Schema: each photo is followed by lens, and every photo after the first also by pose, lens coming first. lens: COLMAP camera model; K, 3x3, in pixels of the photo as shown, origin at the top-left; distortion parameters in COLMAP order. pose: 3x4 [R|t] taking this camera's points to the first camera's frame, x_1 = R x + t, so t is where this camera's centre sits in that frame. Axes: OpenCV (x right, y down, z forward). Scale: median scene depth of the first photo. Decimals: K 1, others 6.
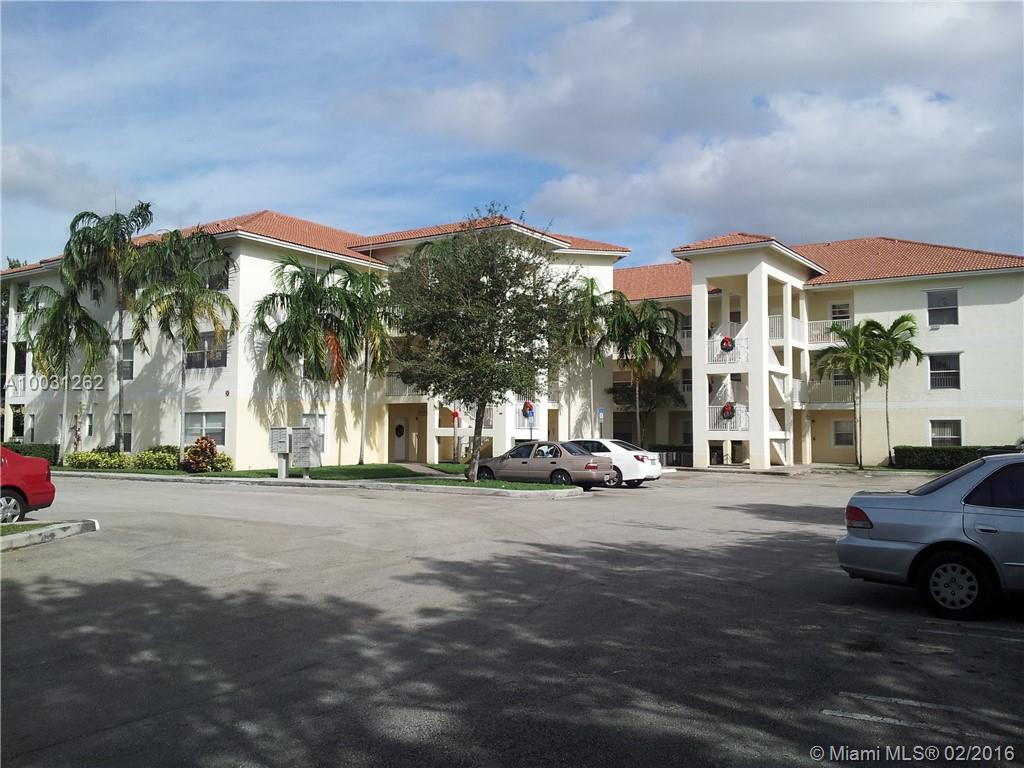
lens RADIAL K [[902.7, 0, 512.2], [0, 902.7, 375.6], [0, 0, 1]] dist [0.049226, -0.019238]
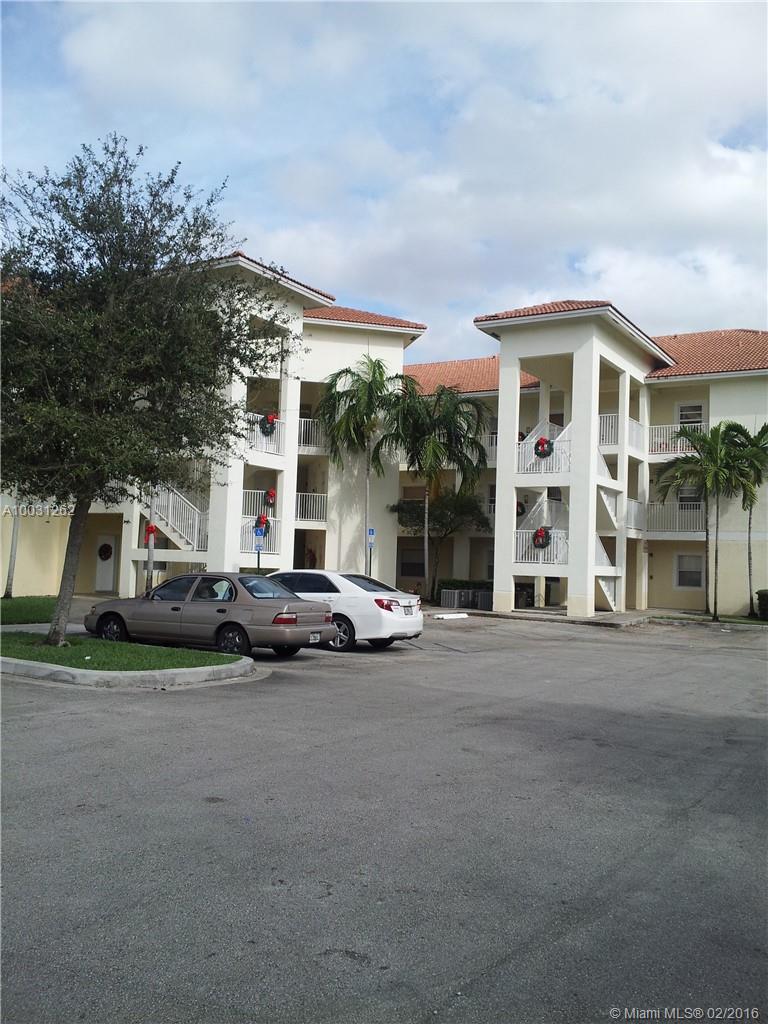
lens RADIAL K [[902.7, 0, 383.3], [0, 902.7, 519.3], [0, 0, 1]] dist [0.049226, -0.019238]
pose [[0.998465, 0.030819, 0.046020, 0.071346], [-0.031609, 0.999364, 0.016535, 0.015644], [-0.045481, -0.017965, 0.998804, 0.253912]]
